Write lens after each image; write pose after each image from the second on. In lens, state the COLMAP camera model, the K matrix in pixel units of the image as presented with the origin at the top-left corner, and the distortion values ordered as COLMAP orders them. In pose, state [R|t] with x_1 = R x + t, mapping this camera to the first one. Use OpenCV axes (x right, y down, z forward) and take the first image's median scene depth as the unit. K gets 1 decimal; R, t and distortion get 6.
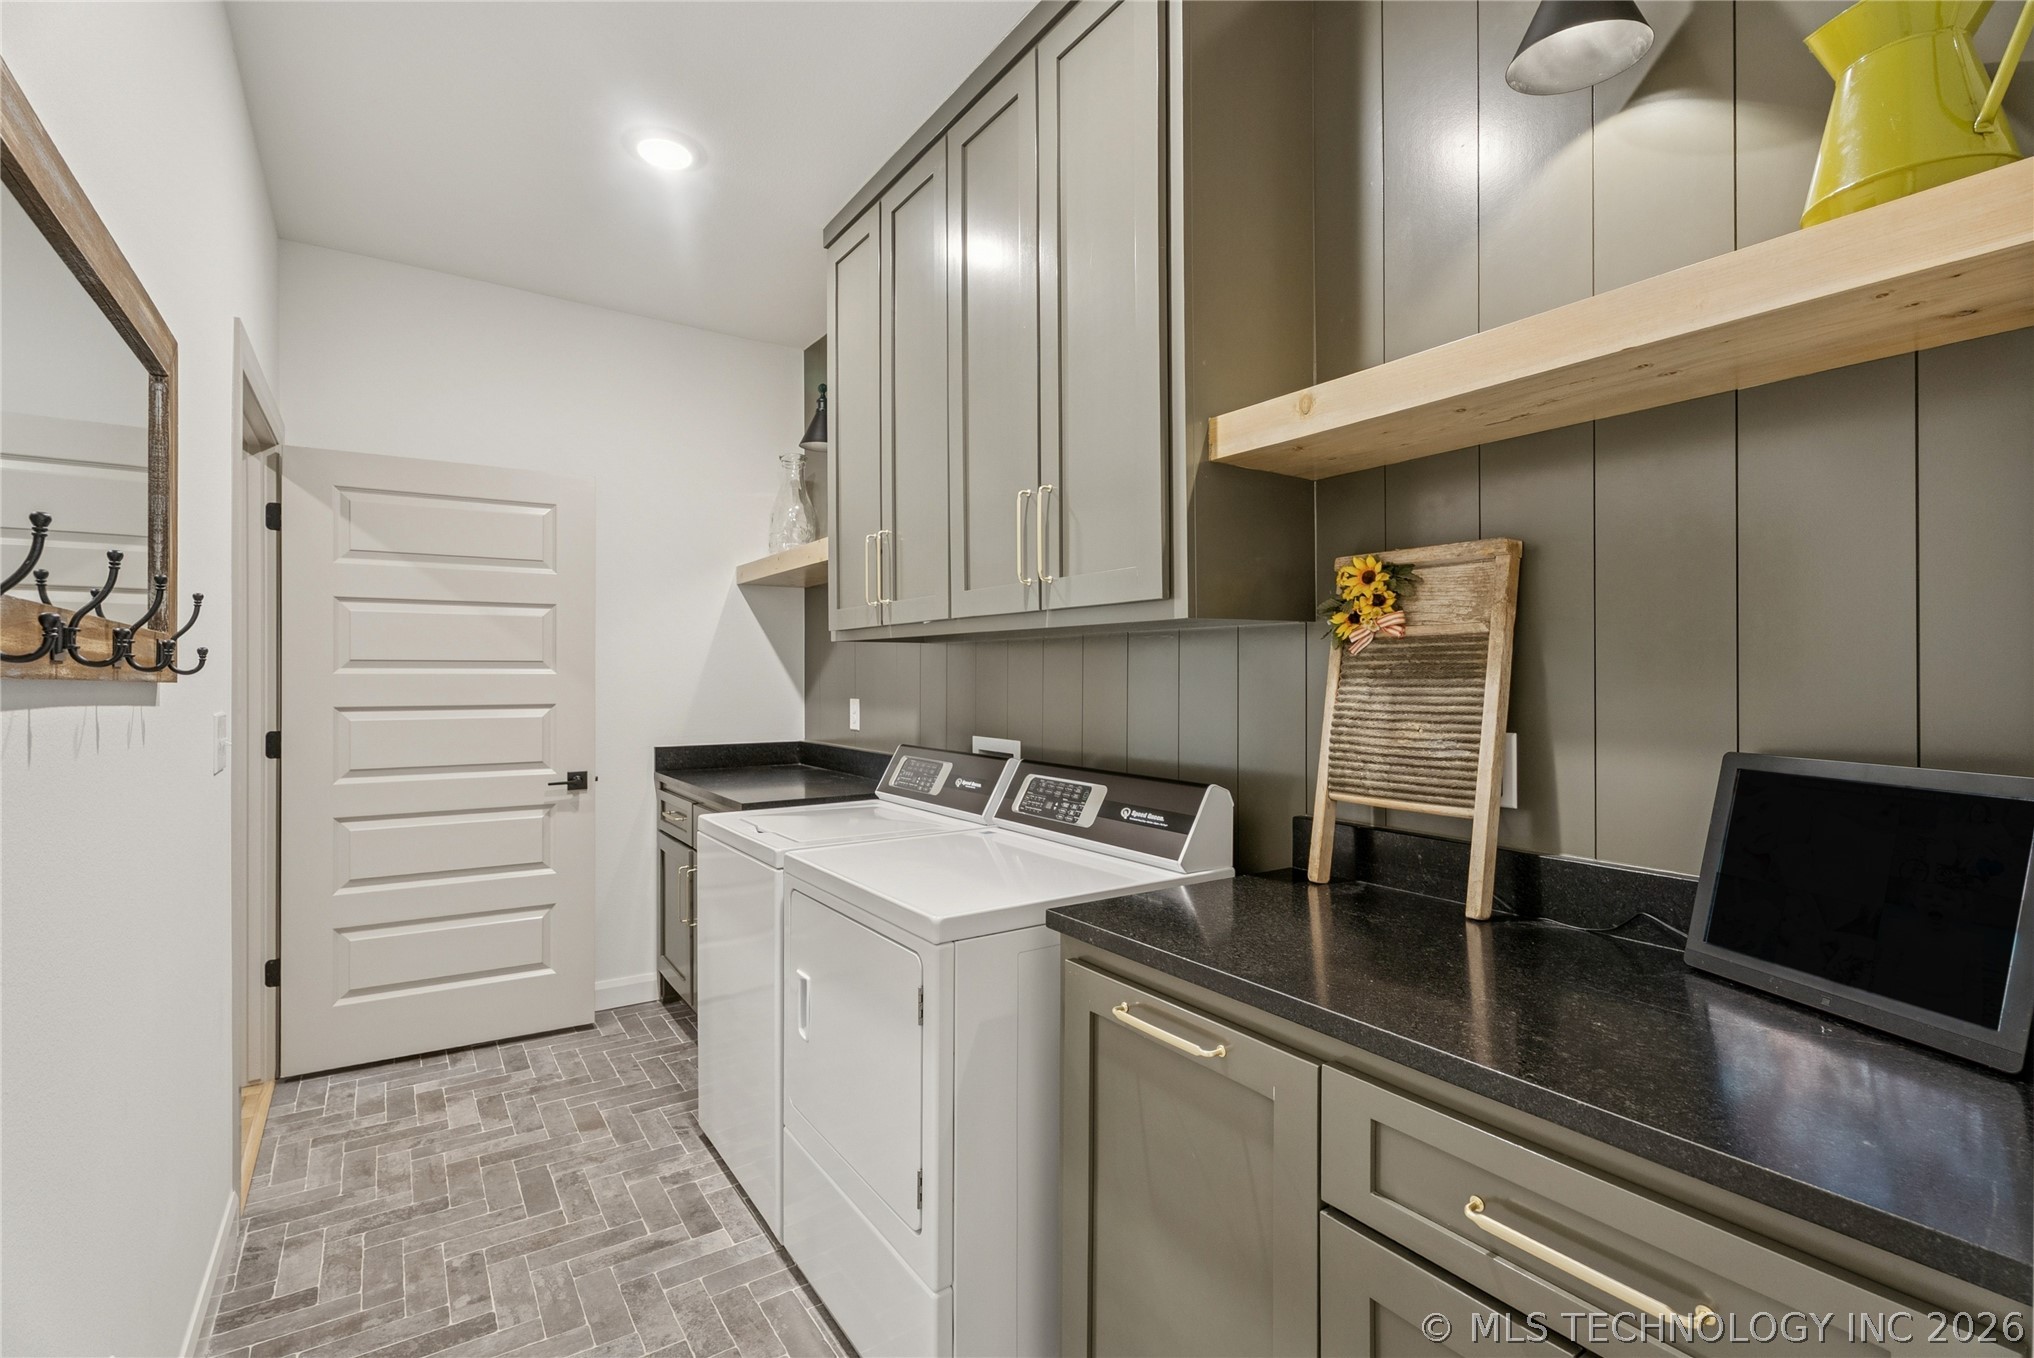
lens RADIAL K [[924.9, 0, 1011.9], [0, 924.9, 673.5], [0, 0, 1]] dist [-0.012071, 0.000144]
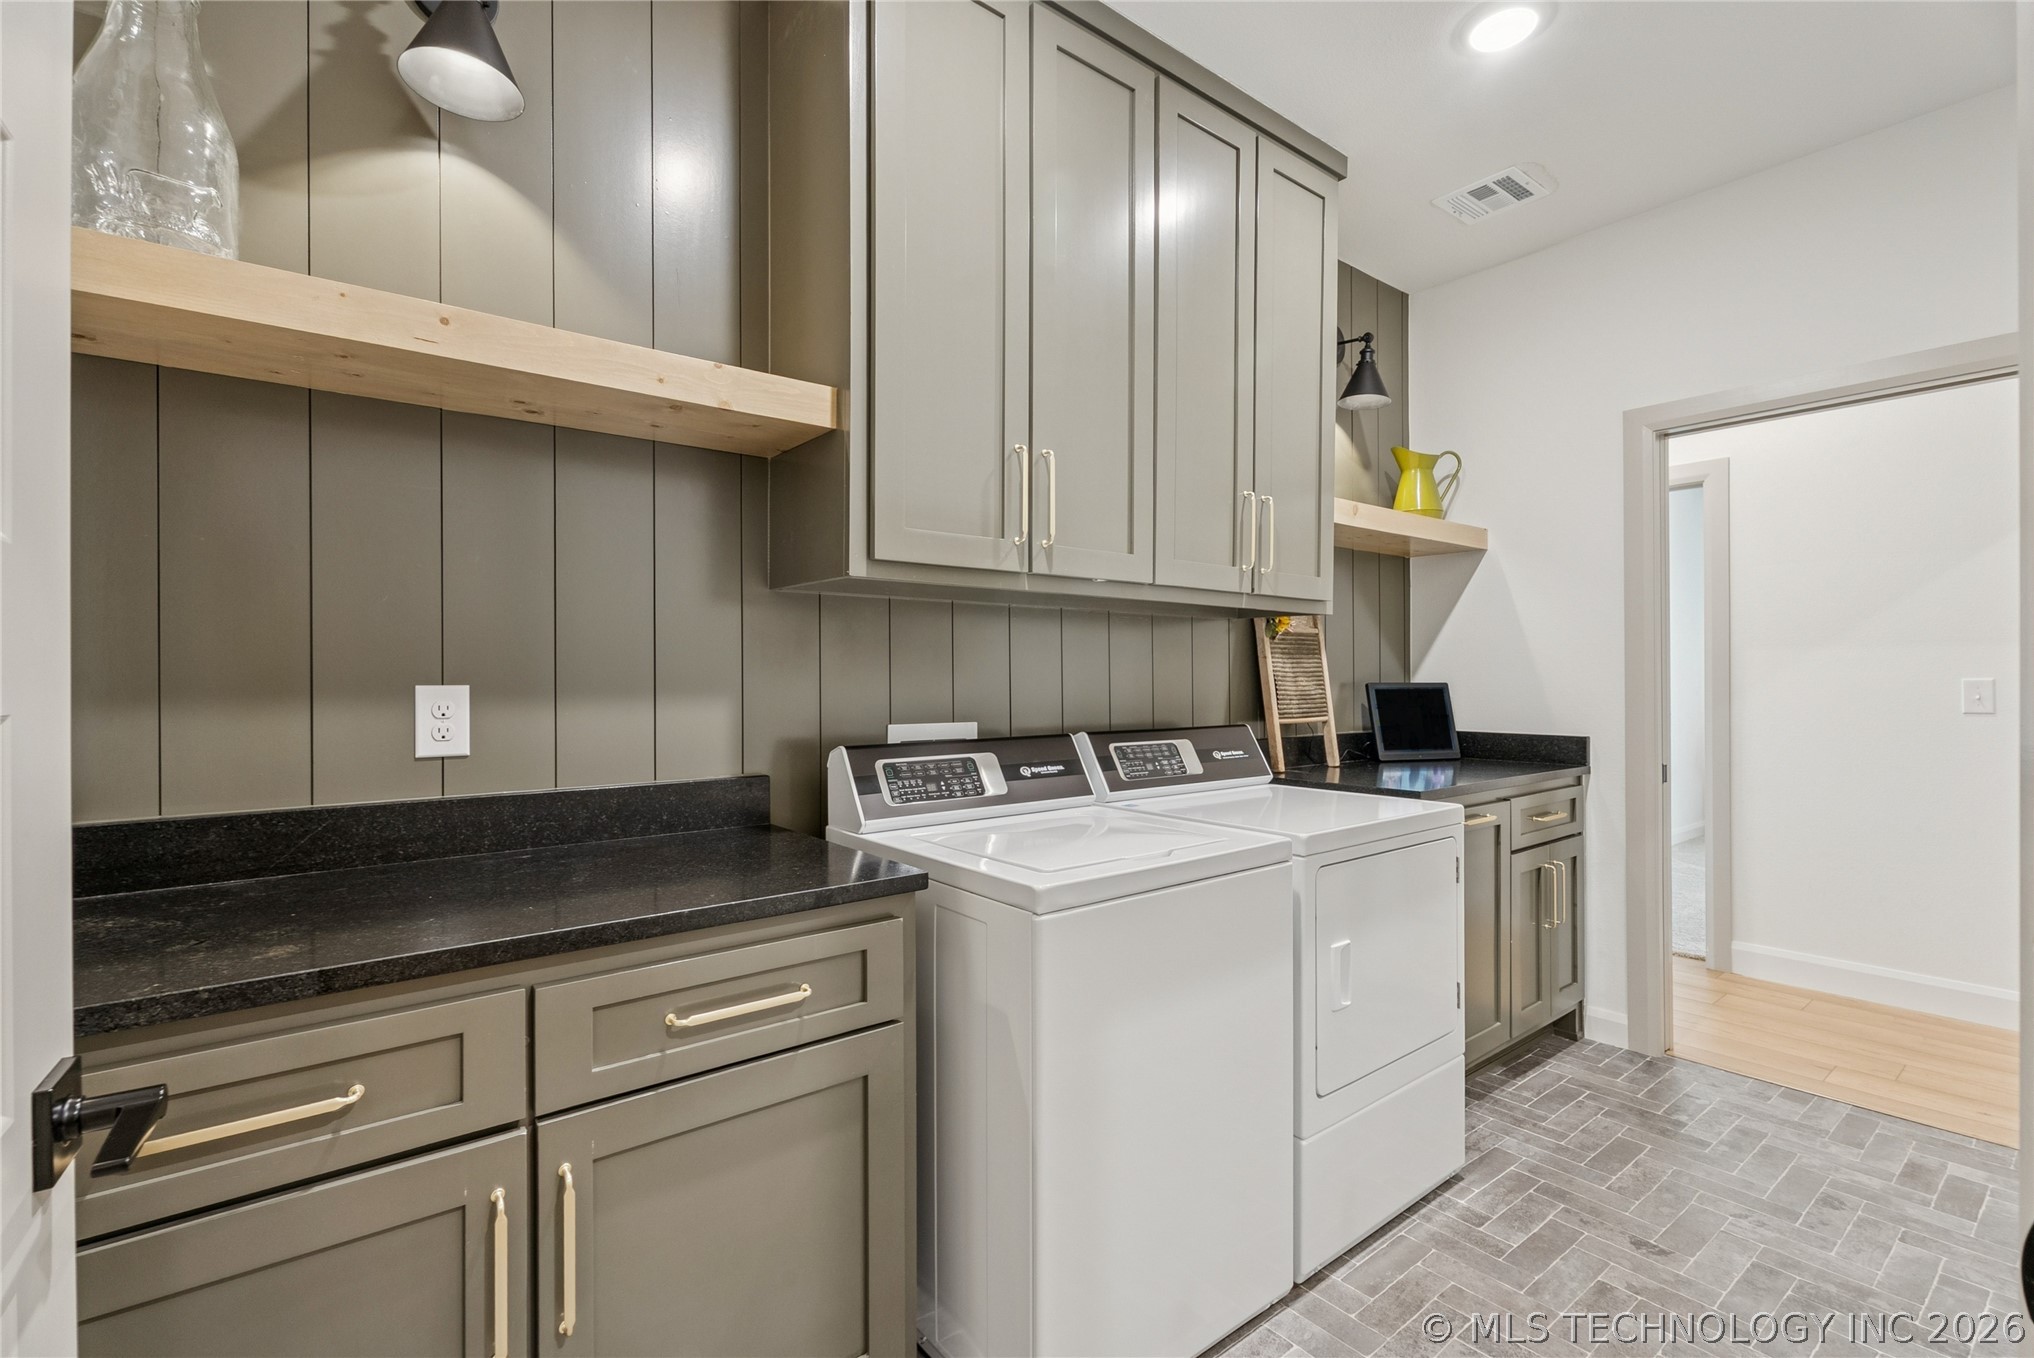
lens RADIAL K [[924.9, 0, 1013.8], [0, 924.9, 681.5], [0, 0, 1]] dist [-0.012071, 0.000144]
pose [[-0.087493, -0.000375, 0.996165, -1.151573], [0.001860, 0.999998, 0.000540, 0.047326], [-0.996163, 0.001900, -0.087492, 1.408781]]
